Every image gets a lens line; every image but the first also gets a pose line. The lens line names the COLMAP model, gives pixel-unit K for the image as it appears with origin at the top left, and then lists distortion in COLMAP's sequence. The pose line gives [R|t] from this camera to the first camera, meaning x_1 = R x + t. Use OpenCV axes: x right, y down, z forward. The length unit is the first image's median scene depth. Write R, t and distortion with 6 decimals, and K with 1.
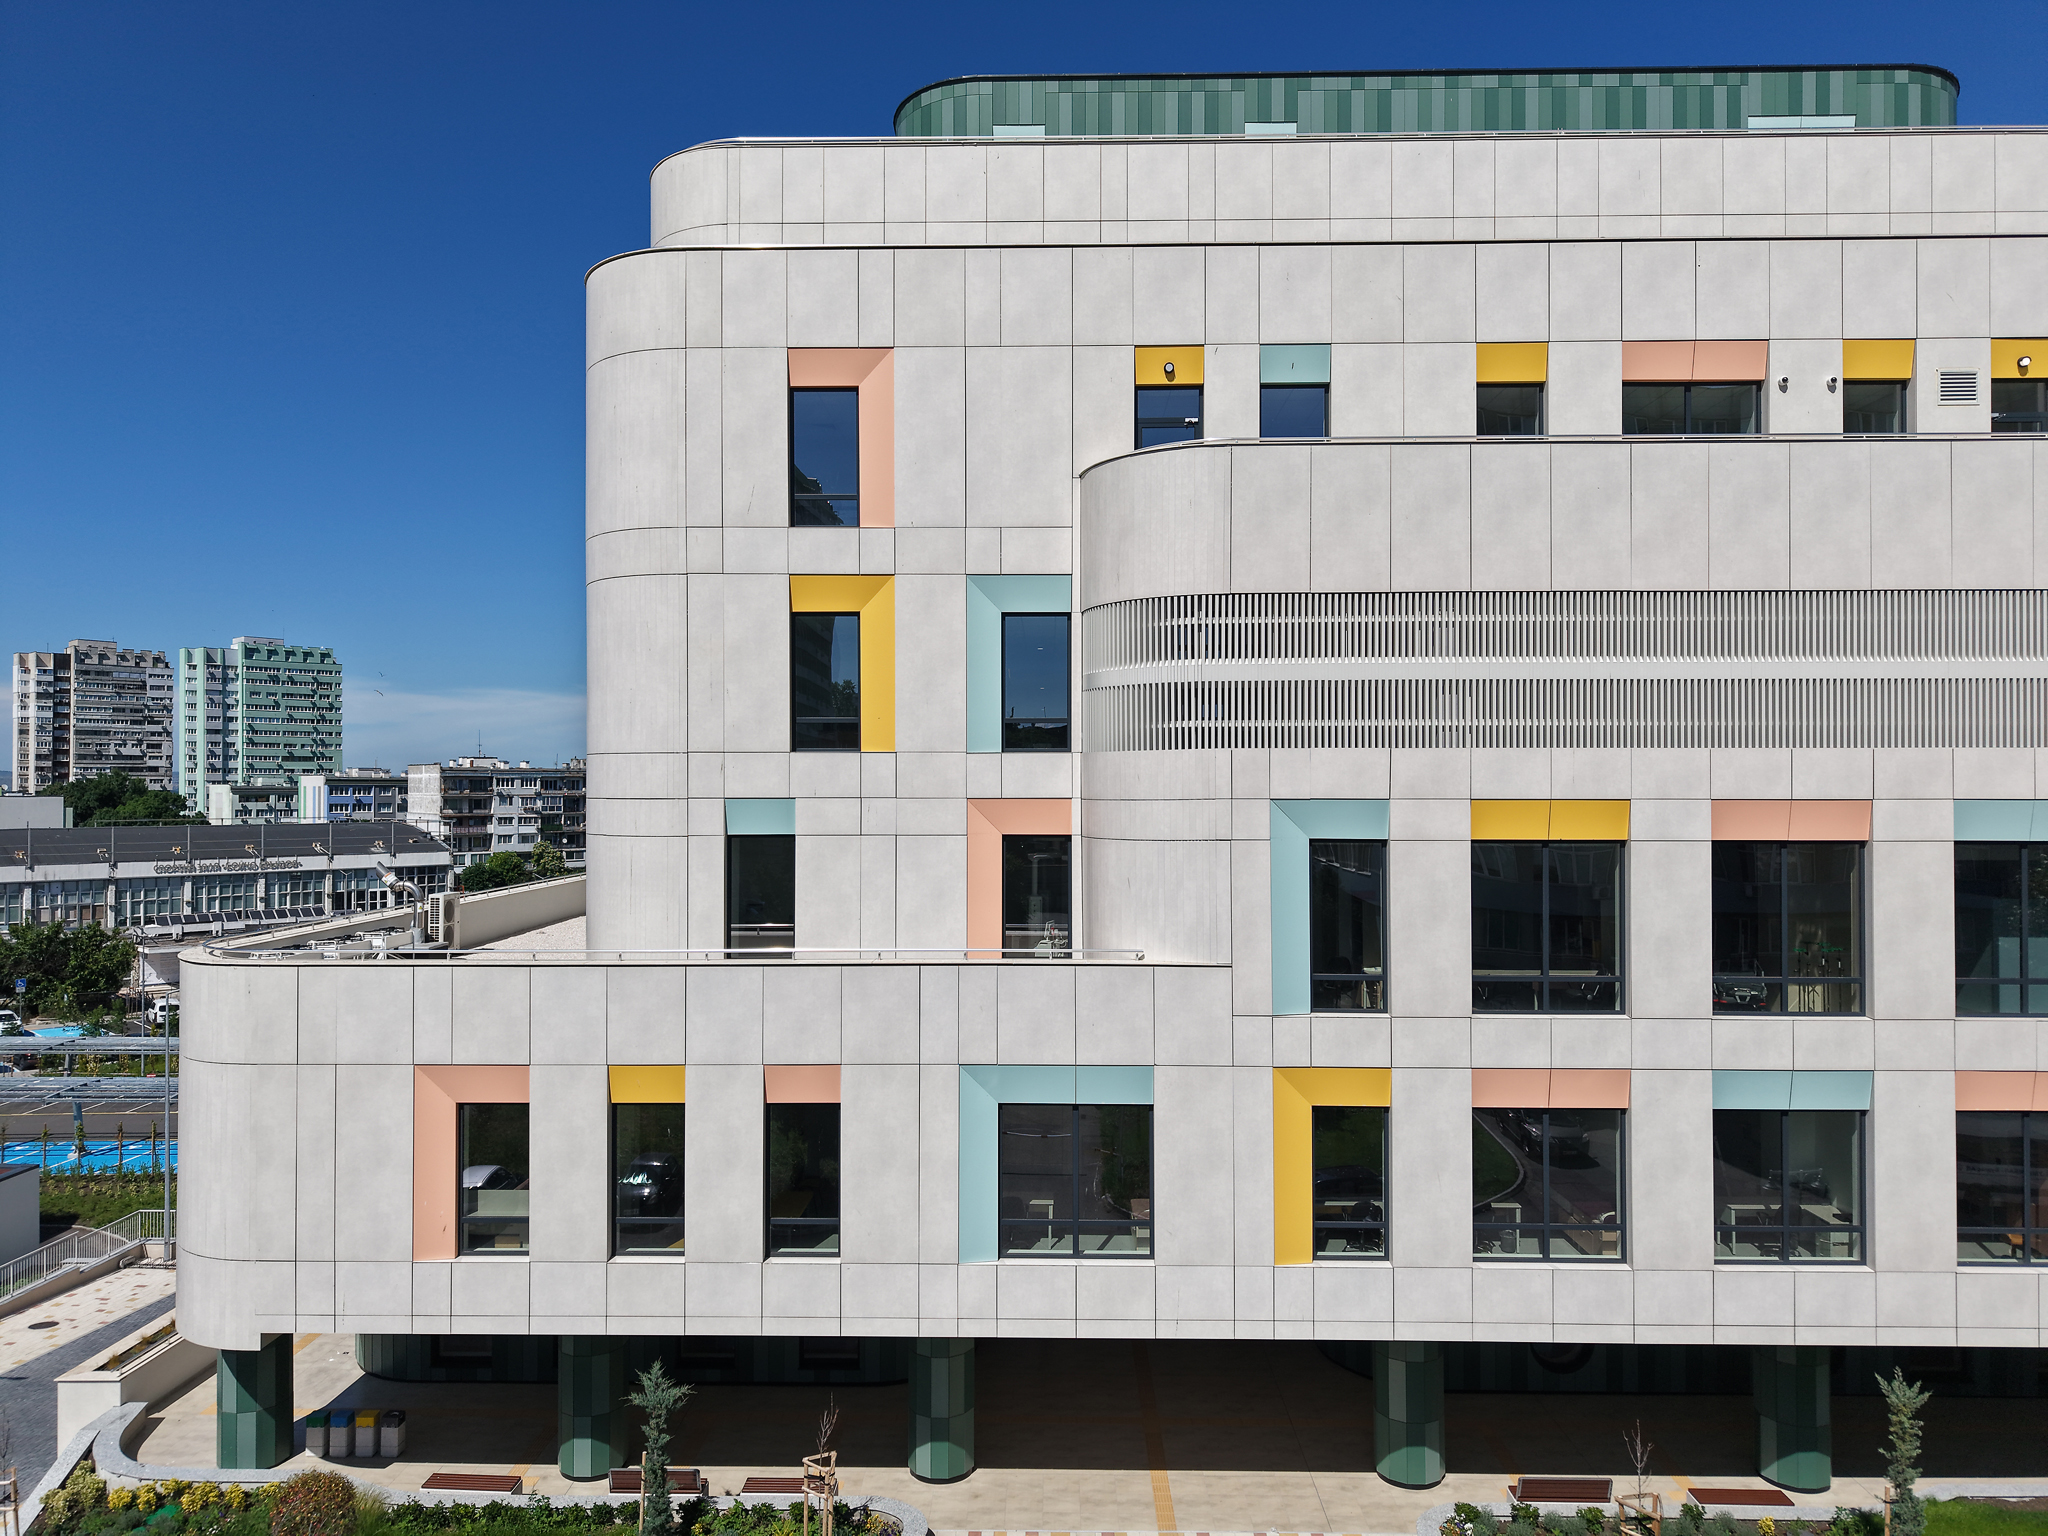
lens RADIAL K [[1369.3, 0, 1031.9], [0, 1369.3, 780.7], [0, 0, 1]] dist [0.023272, -0.023552]
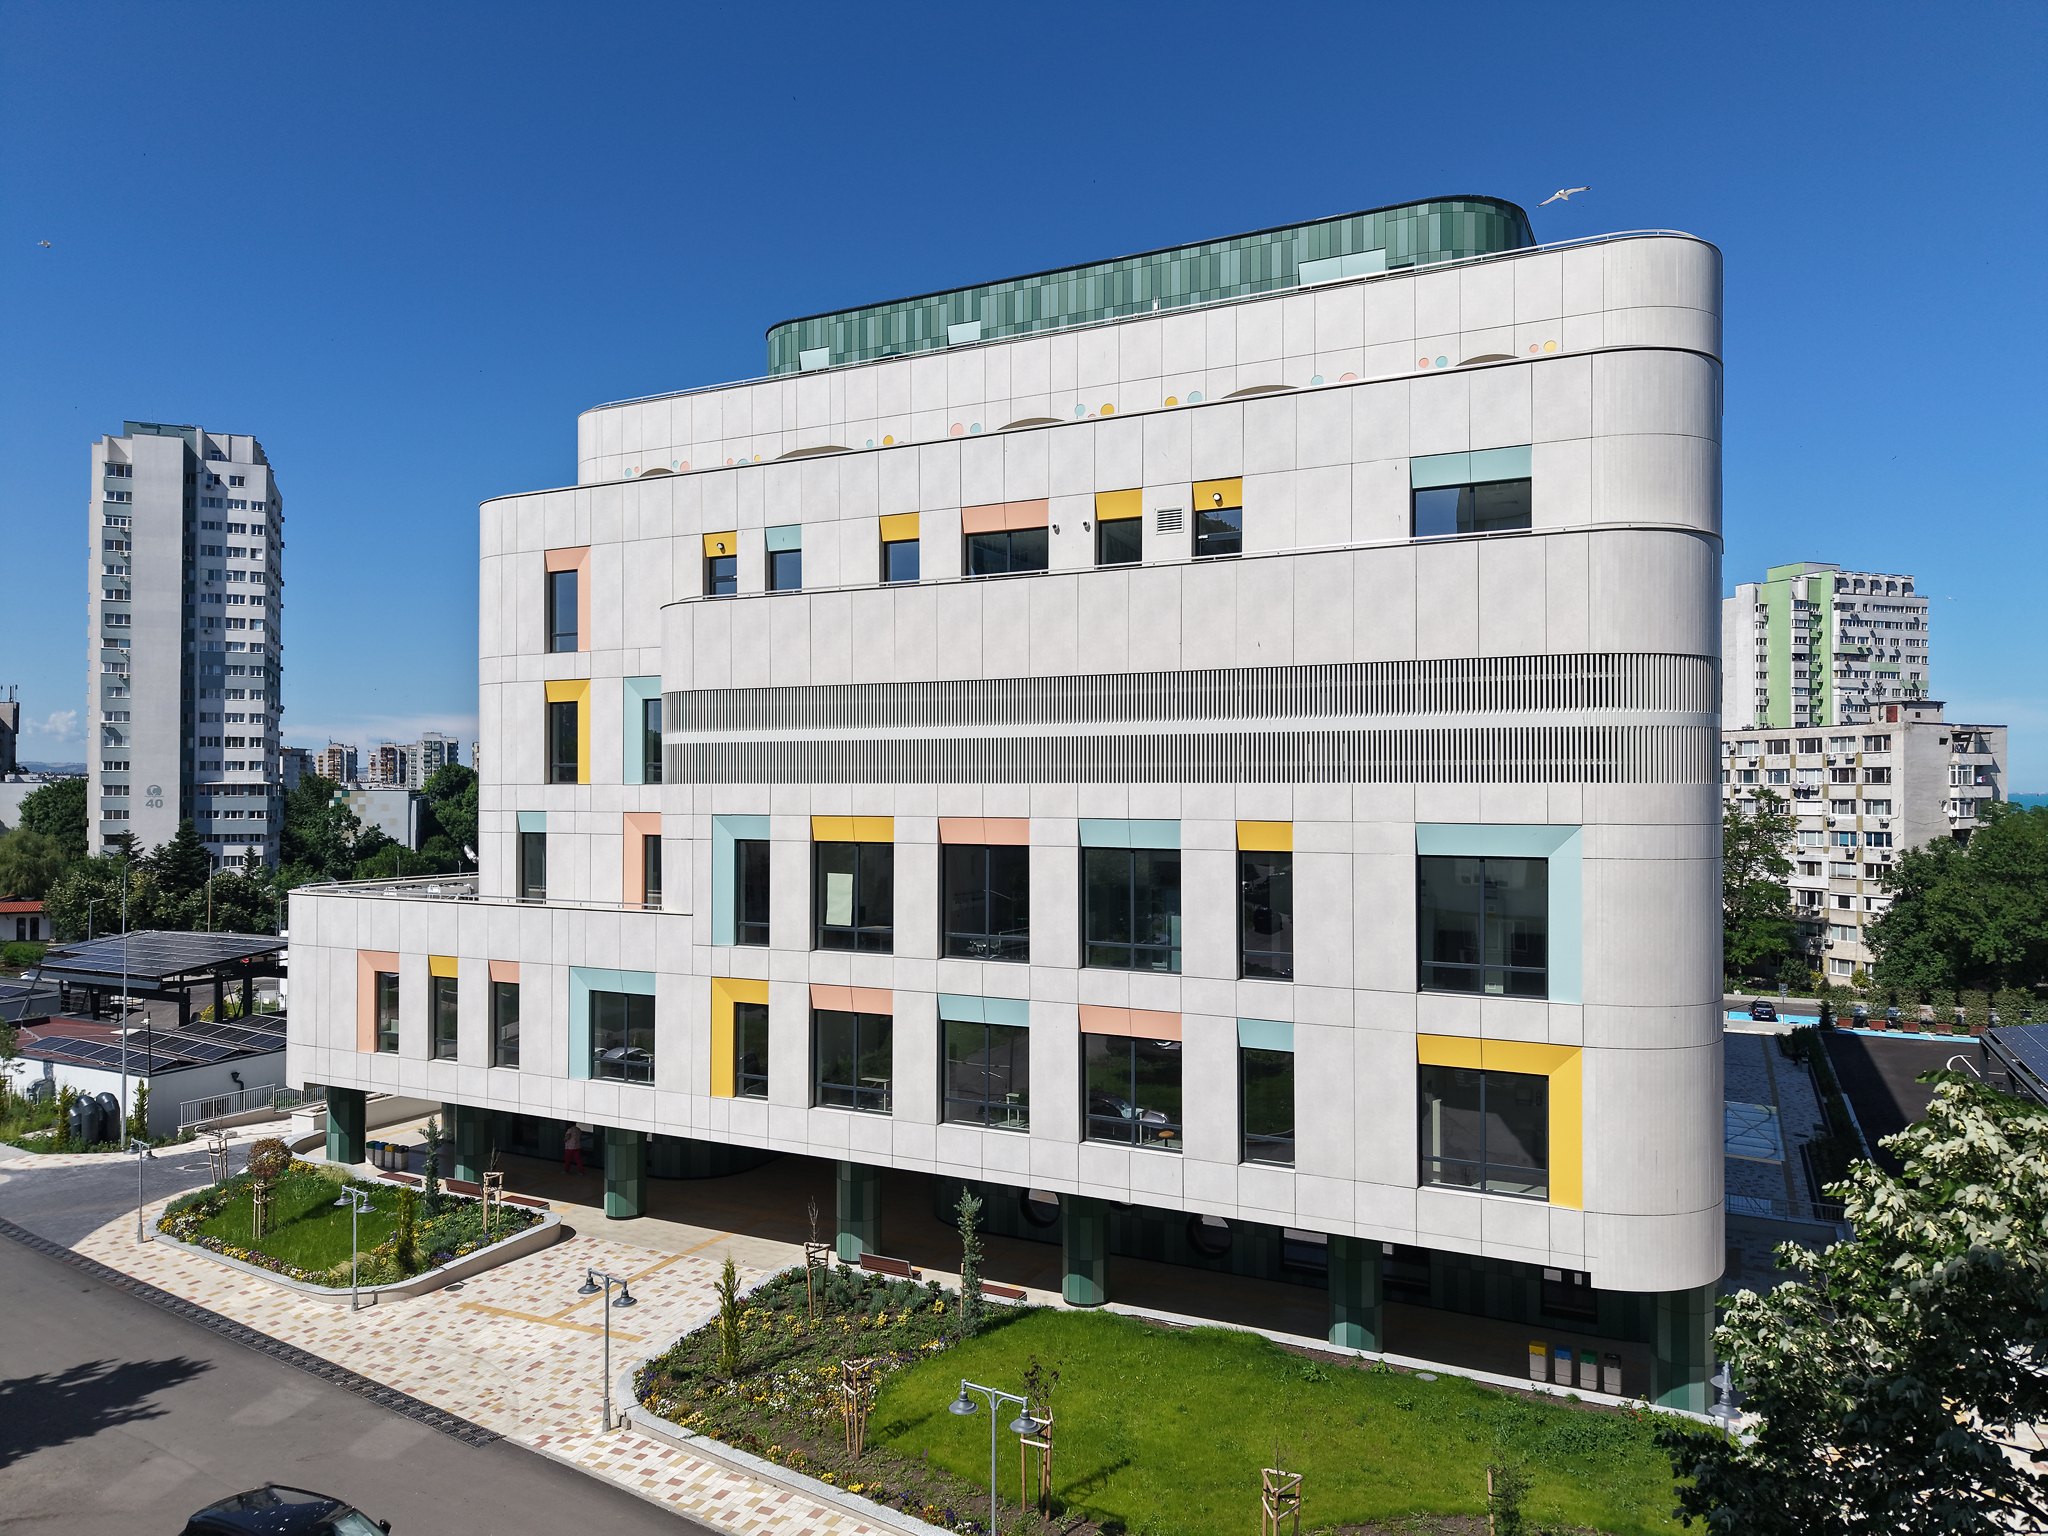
lens RADIAL K [[1369.3, 0, 1025.9], [0, 1369.3, 782.7], [0, 0, 1]] dist [0.023272, -0.023552]
pose [[0.900658, -0.000347, -0.434528, 1.124706], [0.001602, 0.999996, 0.002520, -0.026766], [0.434525, -0.002966, 0.900655, -0.295203]]
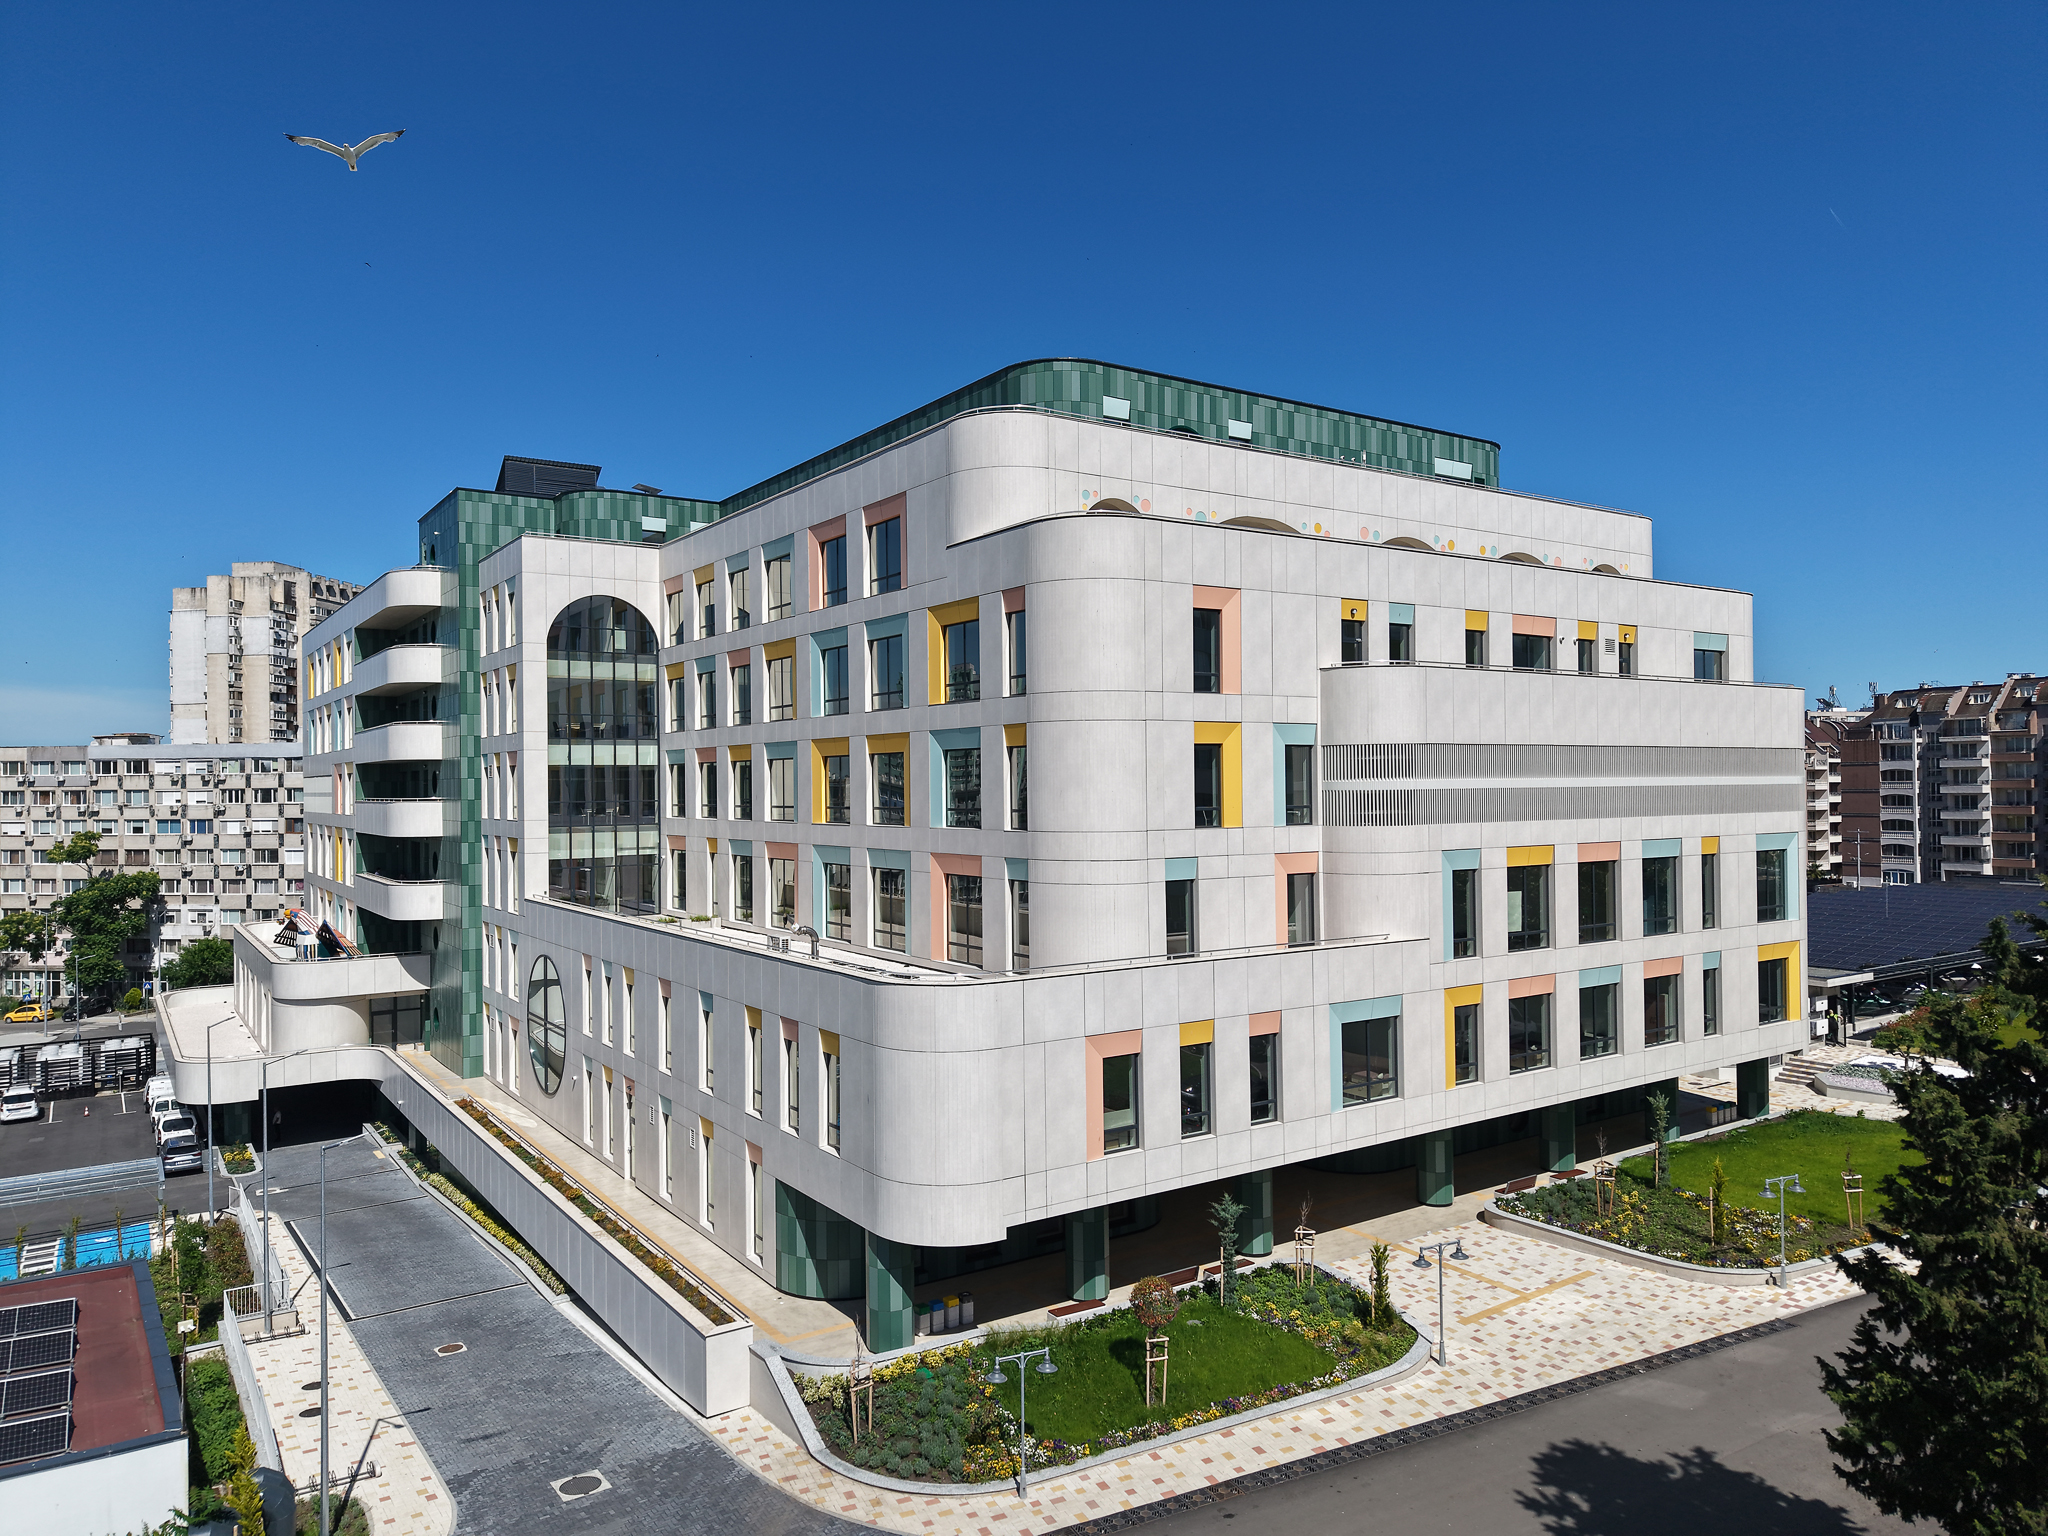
lens RADIAL K [[1369.3, 0, 1032.0], [0, 1369.3, 765.2], [0, 0, 1]] dist [0.023272, -0.023552]
pose [[0.817639, 0.000118, 0.575731, -1.291851], [0.004916, 0.999962, -0.007186, -0.087640], [-0.575710, 0.008706, 0.817608, -0.233897]]
